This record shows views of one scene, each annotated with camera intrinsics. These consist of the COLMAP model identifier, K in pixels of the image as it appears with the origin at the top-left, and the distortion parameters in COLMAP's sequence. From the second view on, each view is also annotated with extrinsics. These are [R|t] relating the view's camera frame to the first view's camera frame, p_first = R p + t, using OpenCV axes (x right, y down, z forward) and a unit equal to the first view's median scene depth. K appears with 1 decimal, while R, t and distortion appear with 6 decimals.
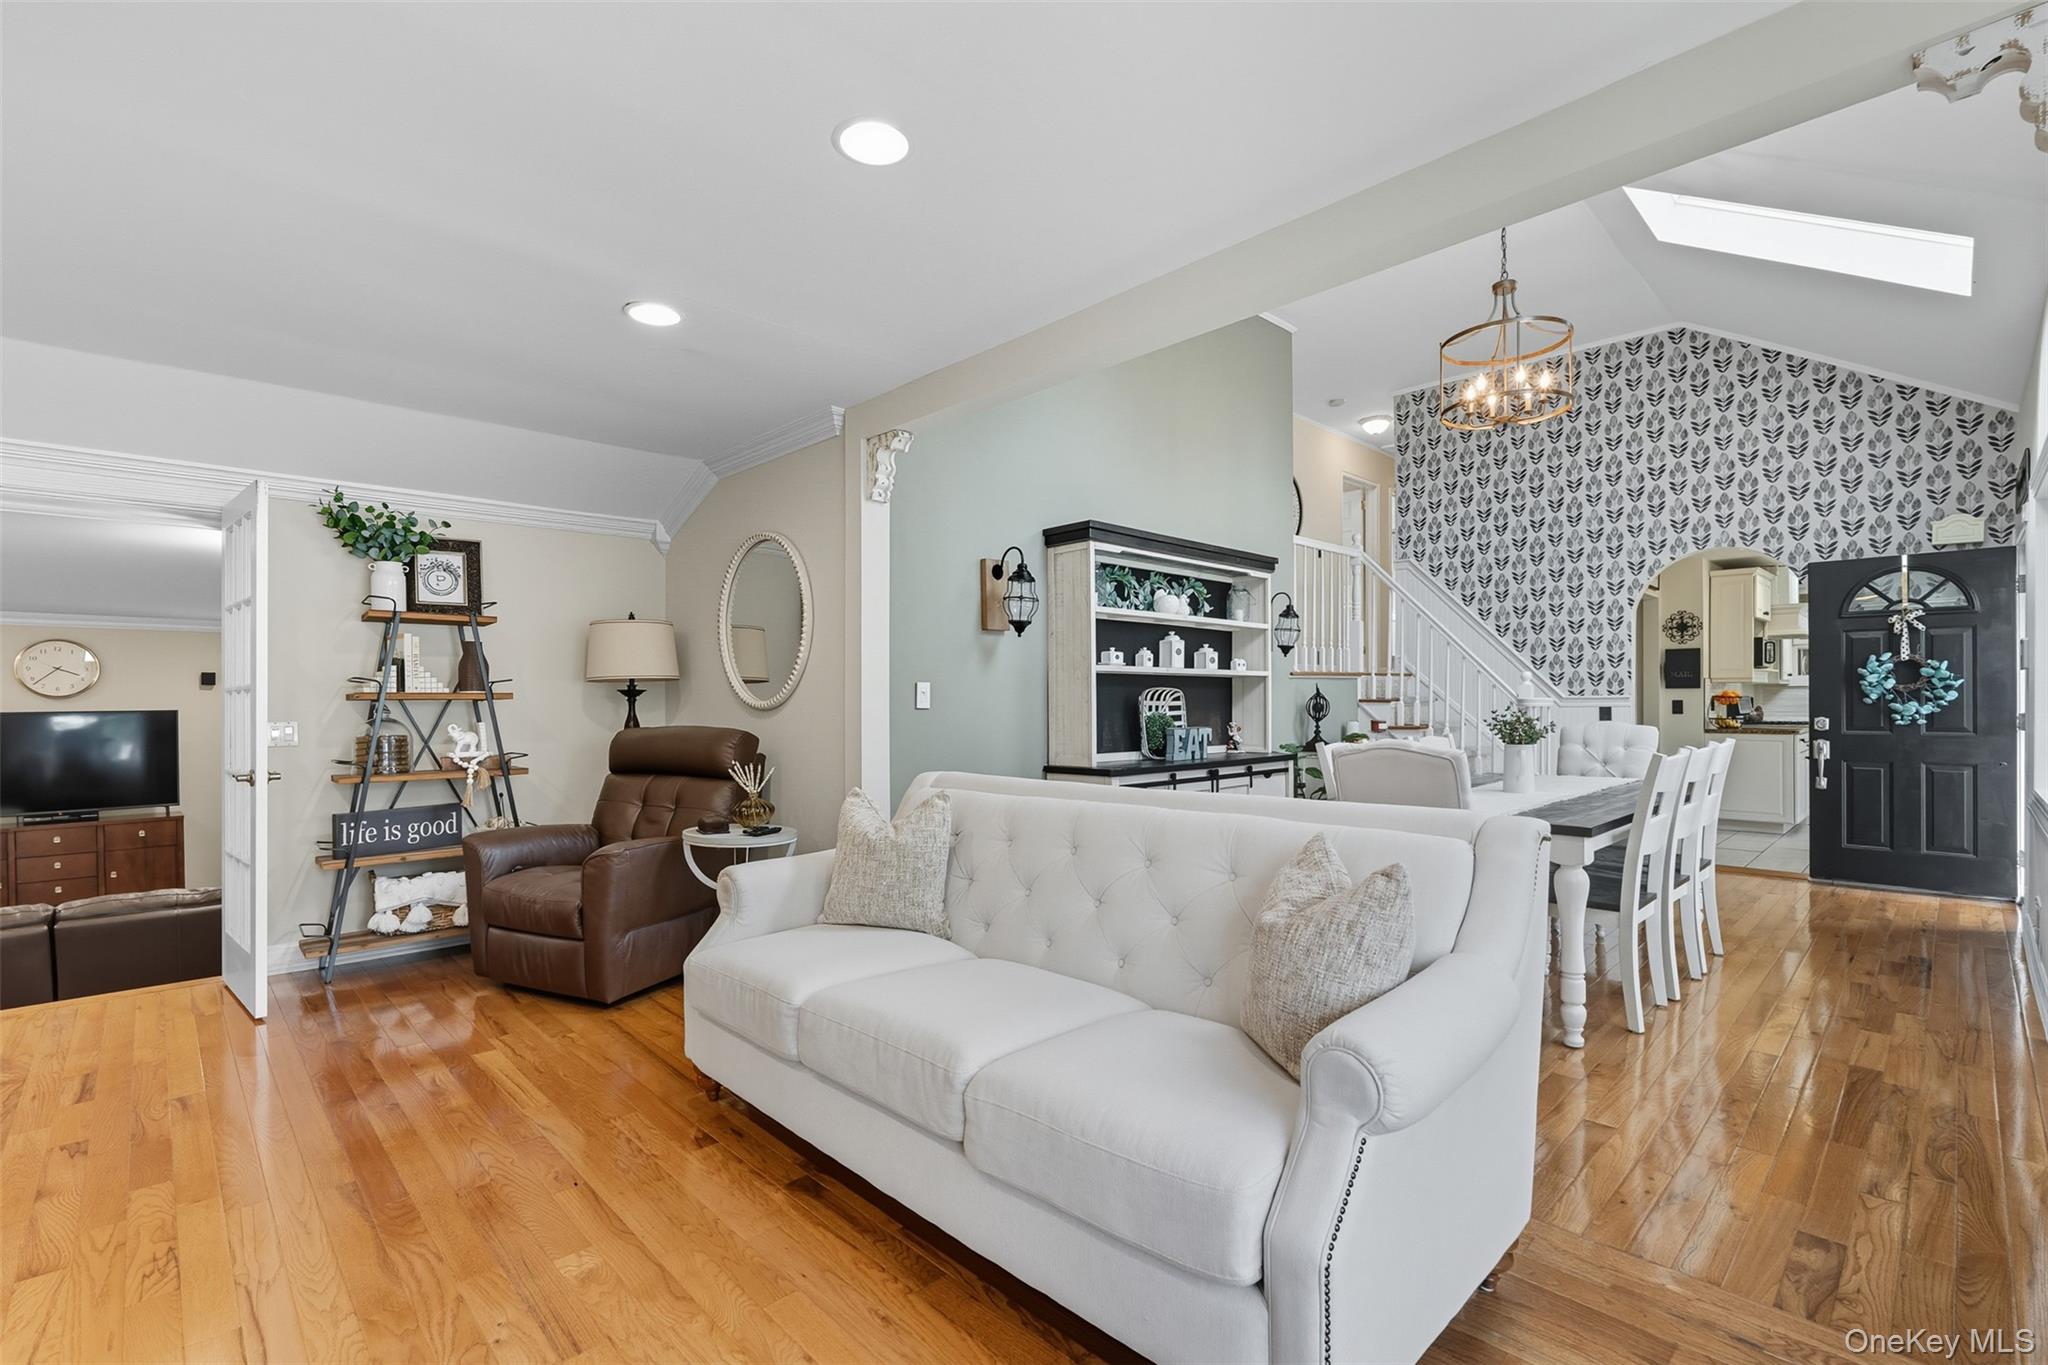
lens RADIAL K [[934.1, 0, 1025.3], [0, 934.1, 693.7], [0, 0, 1]] dist [-0.001569, -0.000312]
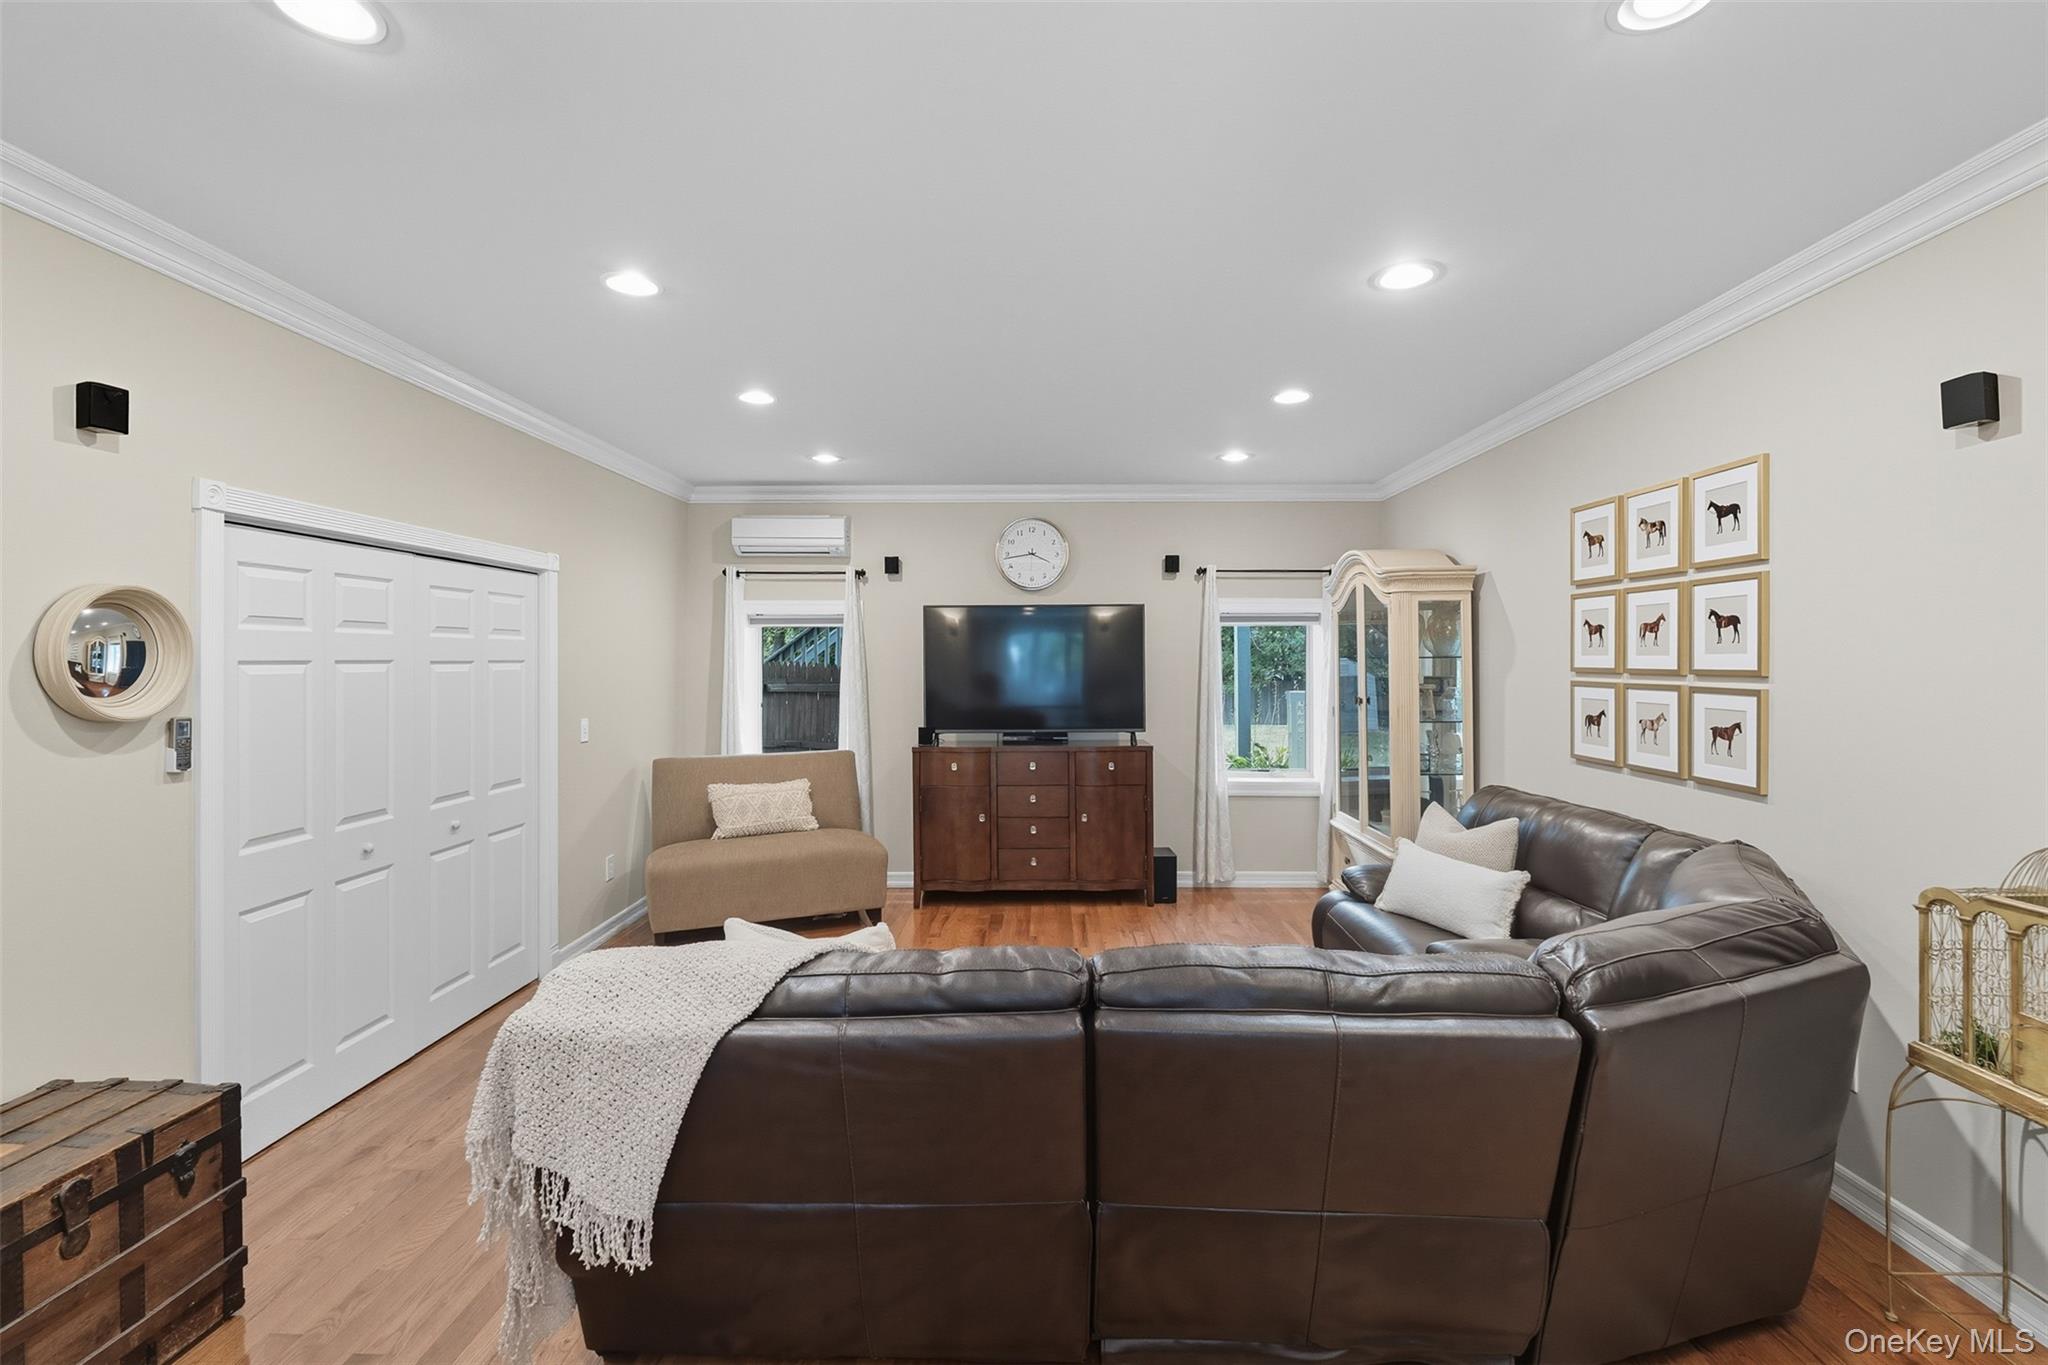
lens RADIAL K [[934.1, 0, 1022.1], [0, 934.1, 672.0], [0, 0, 1]] dist [-0.001569, -0.000312]
pose [[0.706768, 0.009968, -0.707375, -0.535475], [0.003318, 0.999843, 0.017404, 0.069843], [0.707437, -0.014648, 0.706624, 0.480839]]
